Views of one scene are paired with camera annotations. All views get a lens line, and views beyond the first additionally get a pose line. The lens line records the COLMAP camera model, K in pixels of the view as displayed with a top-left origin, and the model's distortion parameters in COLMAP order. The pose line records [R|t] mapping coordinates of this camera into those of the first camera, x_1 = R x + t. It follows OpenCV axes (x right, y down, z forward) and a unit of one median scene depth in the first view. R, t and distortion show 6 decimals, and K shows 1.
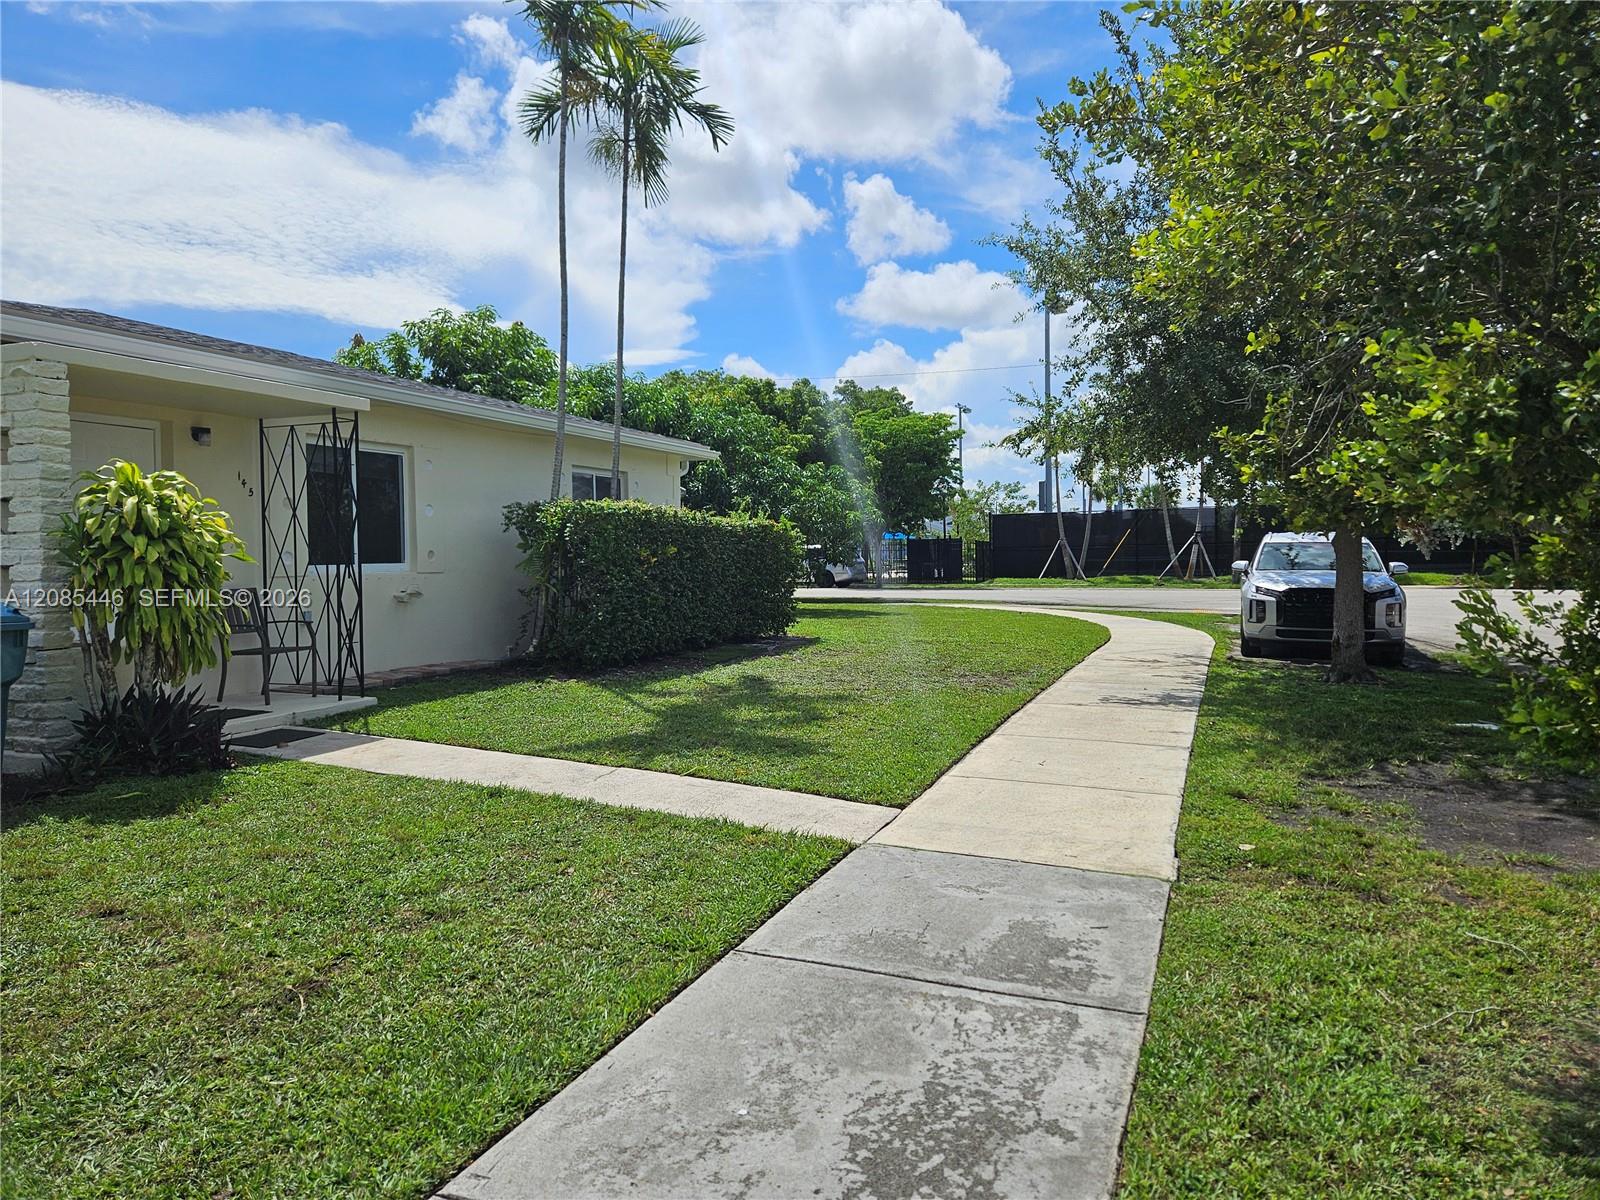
lens RADIAL K [[990.7, 0, 800.0], [0, 990.7, 600.0], [0, 0, 1]] dist [-0.002514, -0.000625]
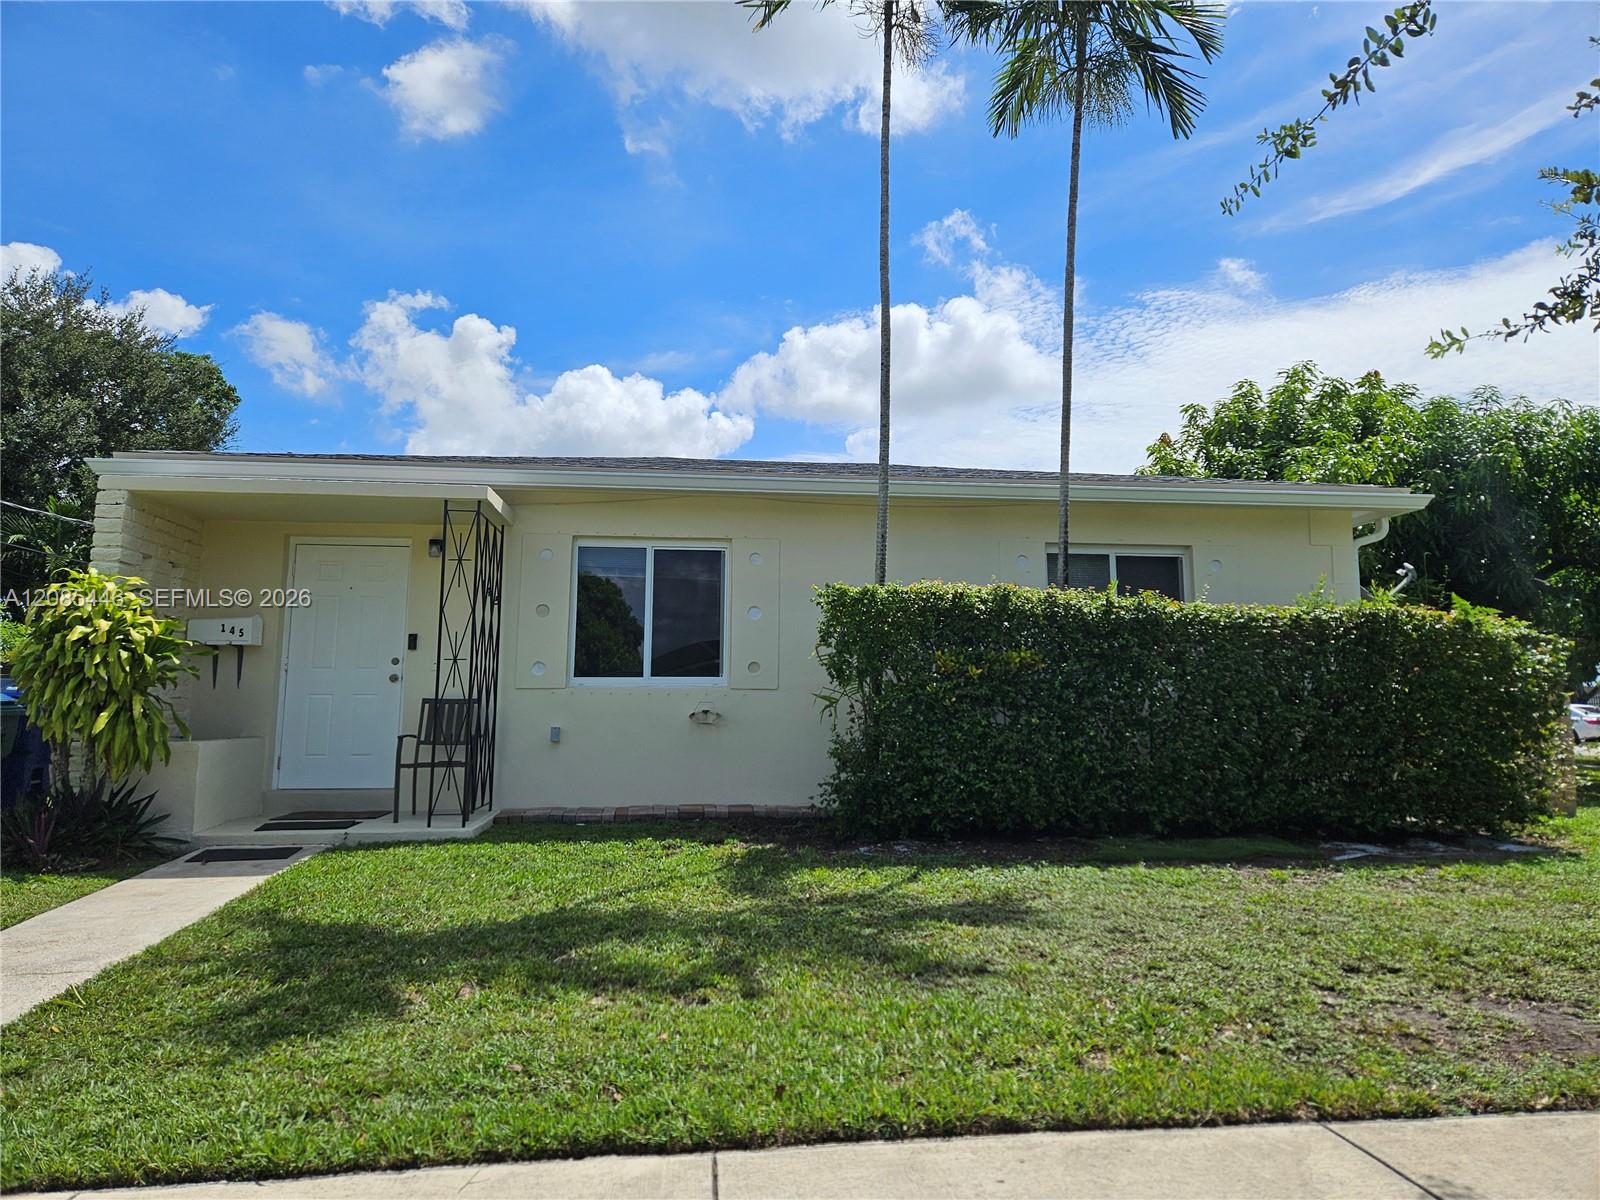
lens RADIAL K [[990.7, 0, 800.0], [0, 990.7, 600.0], [0, 0, 1]] dist [-0.002514, -0.000625]
pose [[0.503829, -0.051863, -0.862245, 0.360068], [-0.061370, 0.993524, -0.095619, -0.027464], [0.861620, 0.101091, 0.497384, 0.637998]]
